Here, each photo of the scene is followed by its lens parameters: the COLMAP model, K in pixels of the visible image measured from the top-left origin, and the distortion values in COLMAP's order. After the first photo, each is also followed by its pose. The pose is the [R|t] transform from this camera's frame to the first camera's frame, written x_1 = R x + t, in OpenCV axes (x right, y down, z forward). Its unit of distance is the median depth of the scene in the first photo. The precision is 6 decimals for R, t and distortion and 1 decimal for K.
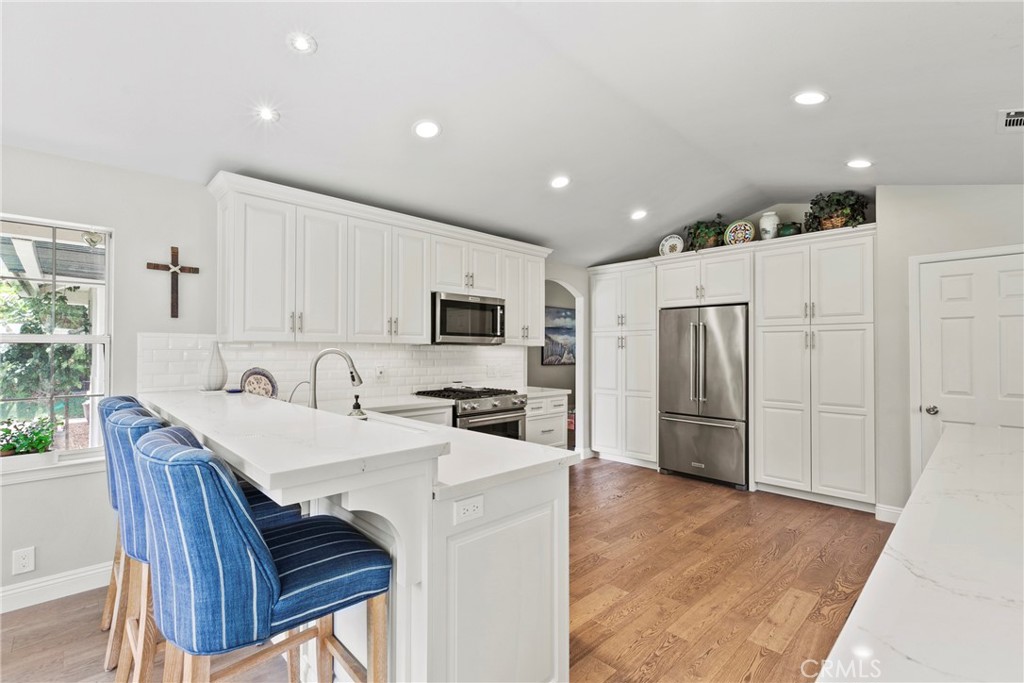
lens RADIAL K [[461.9, 0, 504.2], [0, 461.9, 344.2], [0, 0, 1]] dist [-0.000089, -0.000051]
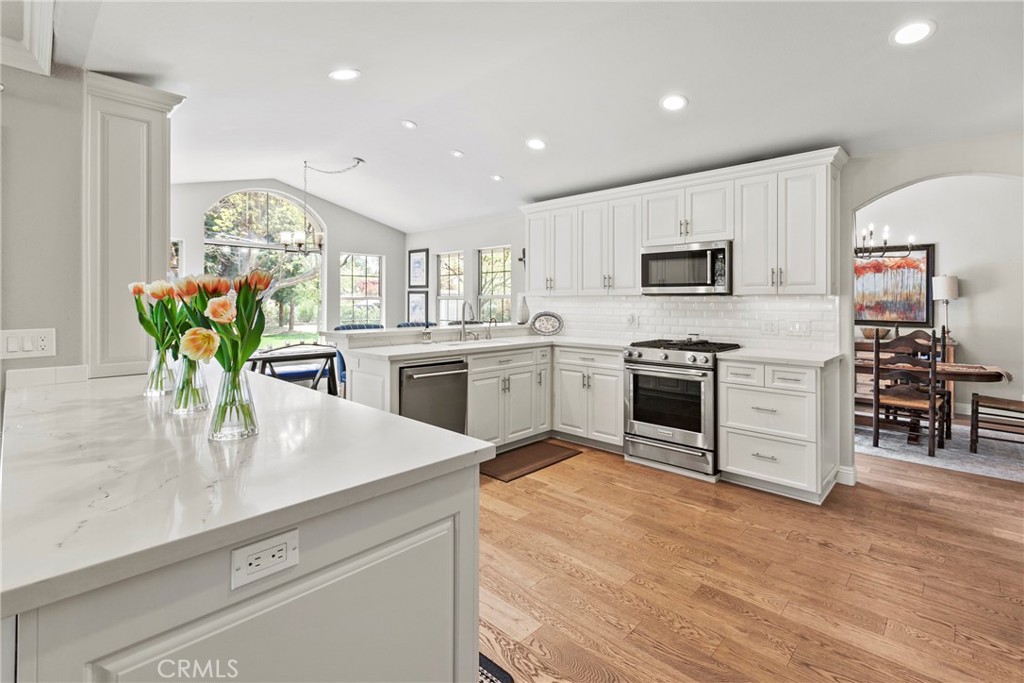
lens RADIAL K [[474.9, 0, 515.0], [0, 474.9, 298.4], [0, 0, 1]] dist [0.000040, -0.001109]
pose [[0.044413, -0.008348, -0.998978, 0.811161], [0.013427, 0.999880, -0.007759, 0.009430], [0.998923, -0.013069, 0.044520, 0.549698]]
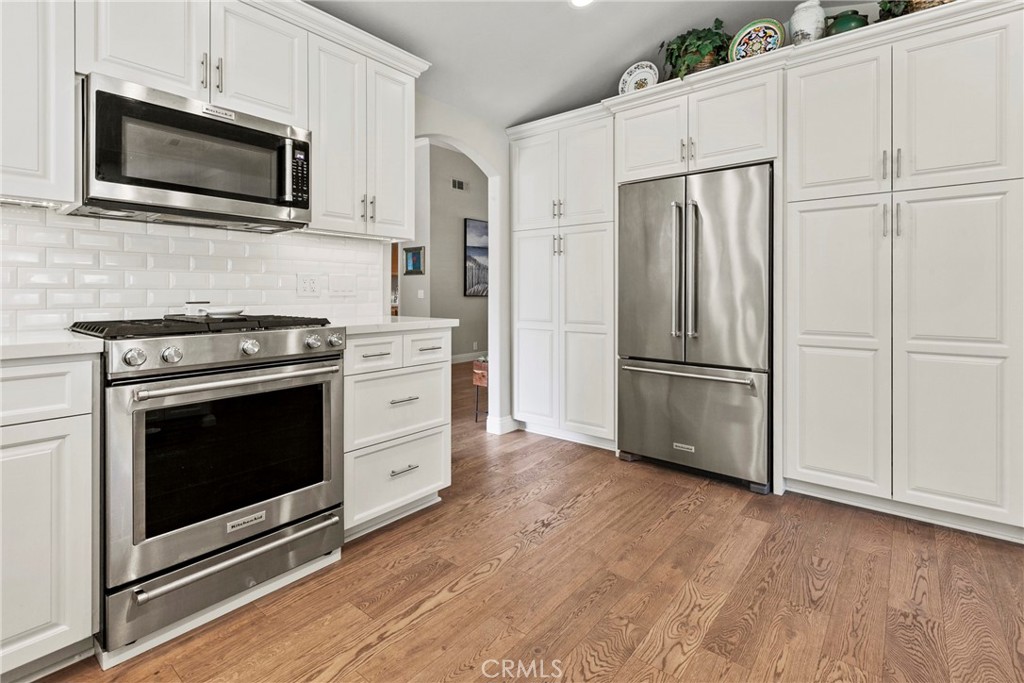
lens RADIAL K [[481.4, 0, 511.1], [0, 481.4, 292.7], [0, 0, 1]] dist [-0.001207, 0.000154]
pose [[0.993258, -0.004051, 0.115850, 0.143614], [0.002457, 0.999900, 0.013904, 0.062030], [-0.115895, -0.013525, 0.993169, 0.455669]]
